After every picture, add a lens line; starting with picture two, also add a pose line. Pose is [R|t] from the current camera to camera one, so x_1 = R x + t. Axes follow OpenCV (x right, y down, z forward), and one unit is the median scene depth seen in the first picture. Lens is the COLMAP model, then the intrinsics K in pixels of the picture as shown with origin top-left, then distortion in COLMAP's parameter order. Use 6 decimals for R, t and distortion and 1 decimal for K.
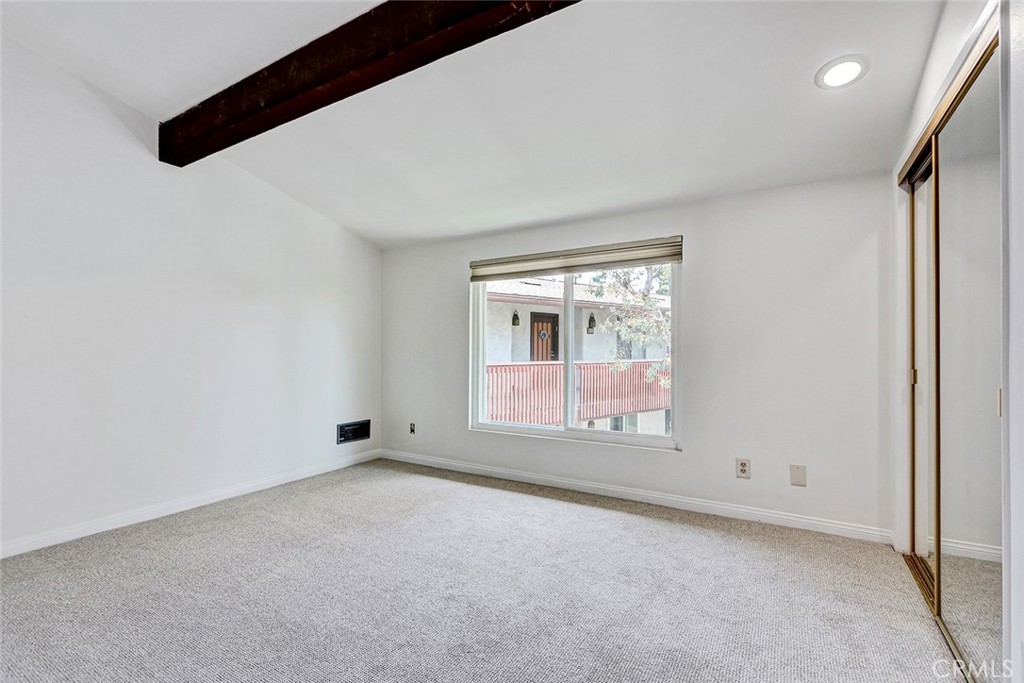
lens RADIAL K [[473.7, 0, 495.6], [0, 473.7, 344.8], [0, 0, 1]] dist [-0.002021, 0.000069]
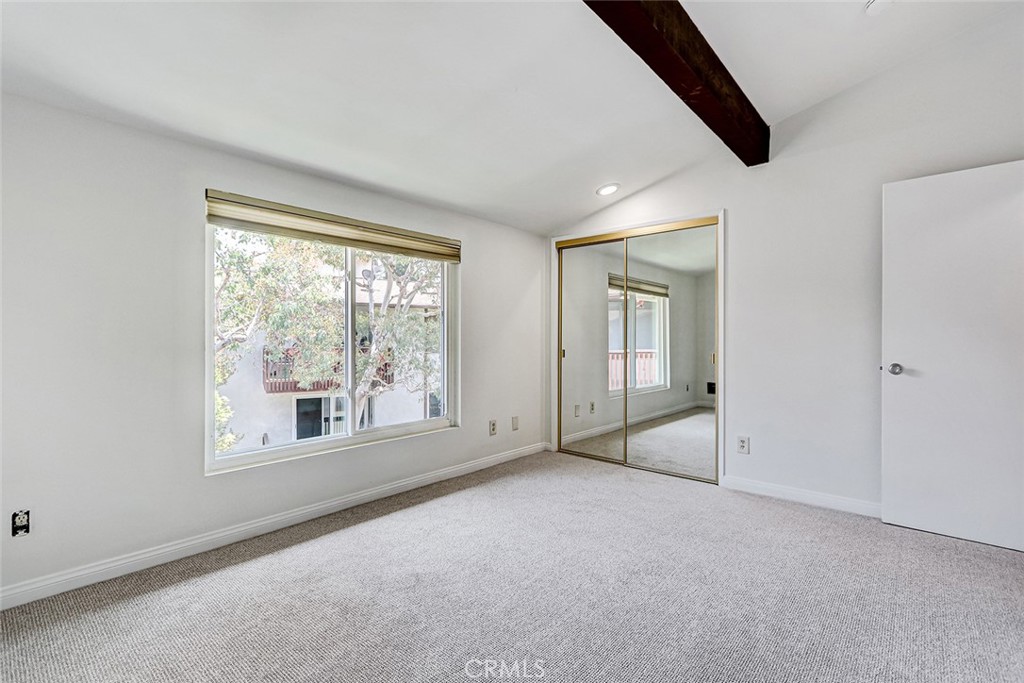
lens RADIAL K [[473.7, 0, 495.6], [0, 473.7, 344.8], [0, 0, 1]] dist [-0.002021, 0.000069]
pose [[0.166798, -0.010326, 0.985937, -0.738744], [-0.007814, 0.999900, 0.011794, 0.009556], [-0.985960, -0.009672, 0.166701, 0.716226]]
